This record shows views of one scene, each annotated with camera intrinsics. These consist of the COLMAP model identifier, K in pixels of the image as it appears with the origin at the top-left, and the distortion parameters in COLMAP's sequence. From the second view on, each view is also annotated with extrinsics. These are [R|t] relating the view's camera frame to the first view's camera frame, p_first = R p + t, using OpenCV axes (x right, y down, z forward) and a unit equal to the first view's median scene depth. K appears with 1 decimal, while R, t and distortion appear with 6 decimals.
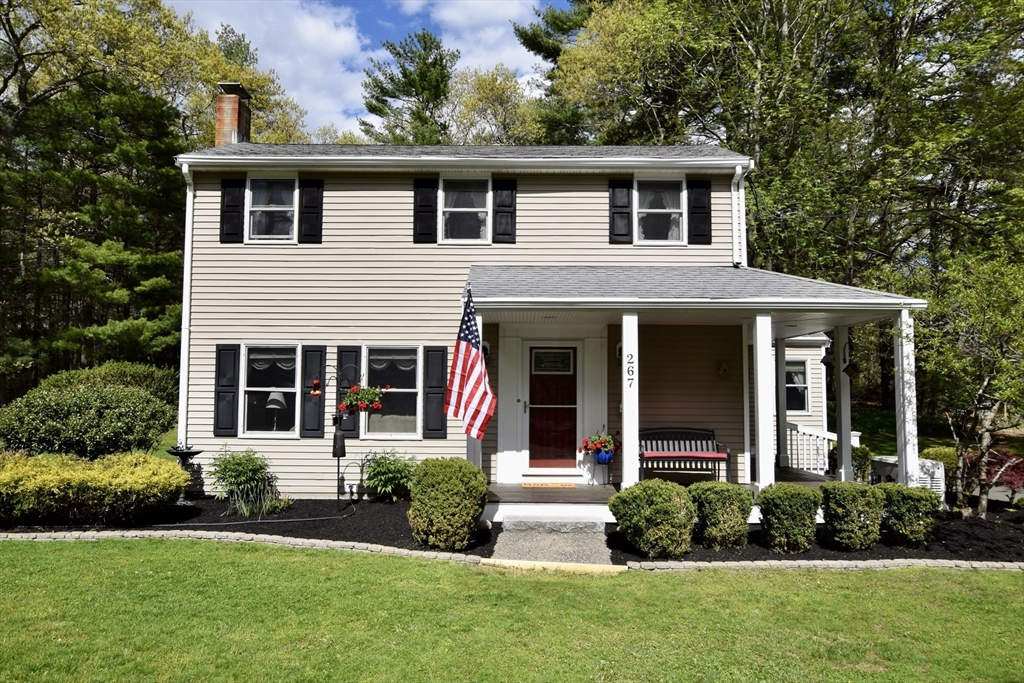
lens RADIAL K [[672.0, 0, 515.4], [0, 672.0, 343.4], [0, 0, 1]] dist [-0.017573, 0.005687]
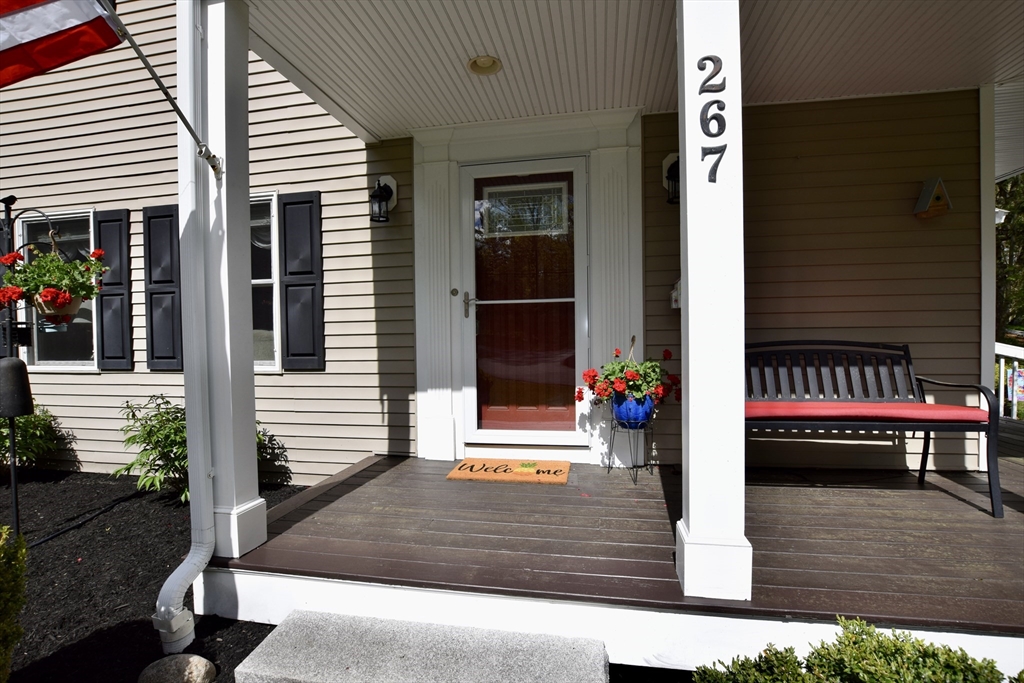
lens RADIAL K [[455.5, 0, 510.8], [0, 455.5, 348.0], [0, 0, 1]] dist [-0.031248, 0.002003]
pose [[0.986654, -0.016698, -0.161971, 0.096888], [0.031423, 0.995556, 0.088779, 0.096807], [0.159769, -0.092683, 0.982794, 0.674081]]
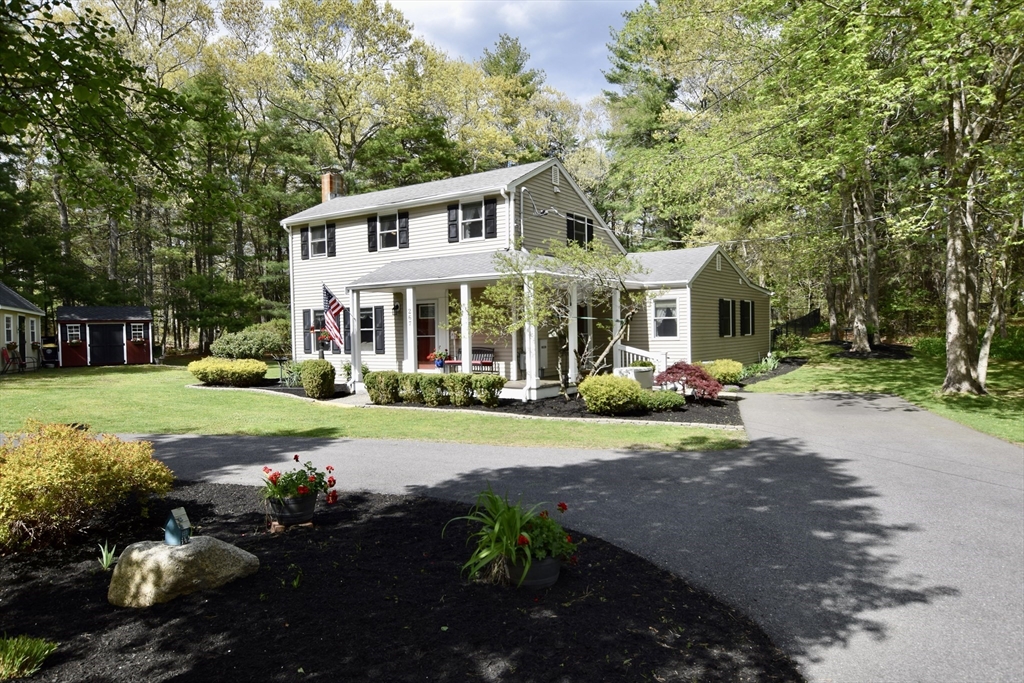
lens RADIAL K [[662.3, 0, 506.9], [0, 662.3, 342.9], [0, 0, 1]] dist [-0.006752, 0.009446]
pose [[0.836851, -0.012282, -0.547292, 1.218468], [0.064416, 0.995012, 0.076168, -0.011345], [0.543627, -0.098996, 0.833468, -0.382887]]
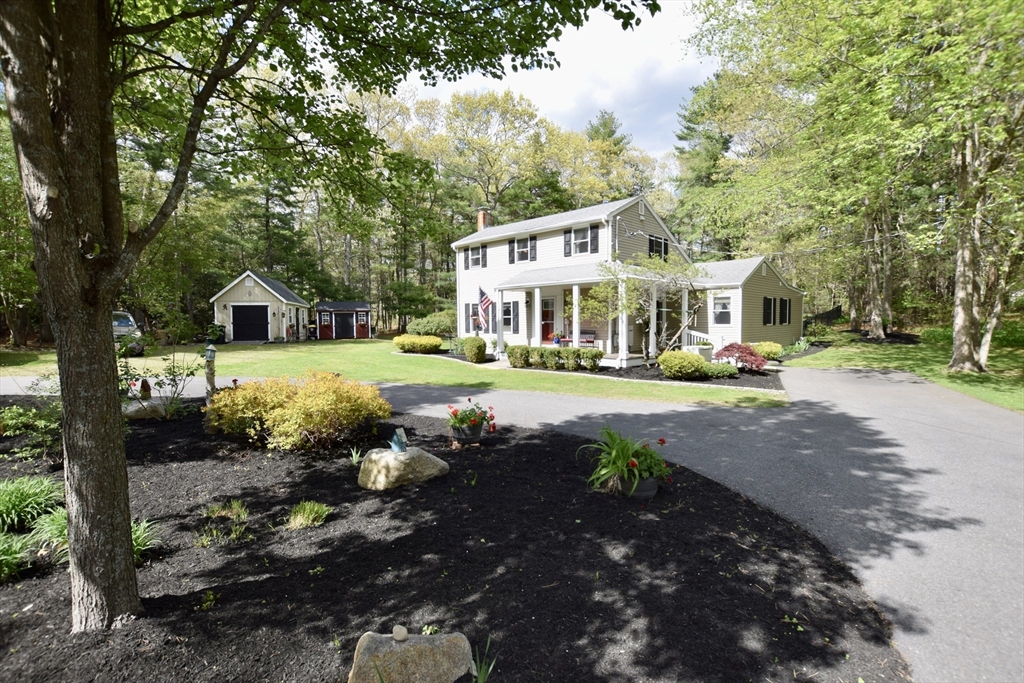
lens RADIAL K [[455.5, 0, 515.5], [0, 455.5, 343.1], [0, 0, 1]] dist [-0.031248, 0.002003]
pose [[0.725132, 0.020433, -0.688306, 1.195659], [0.064197, 0.993201, 0.097116, -0.006003], [0.685611, -0.114609, 0.718890, -0.386440]]
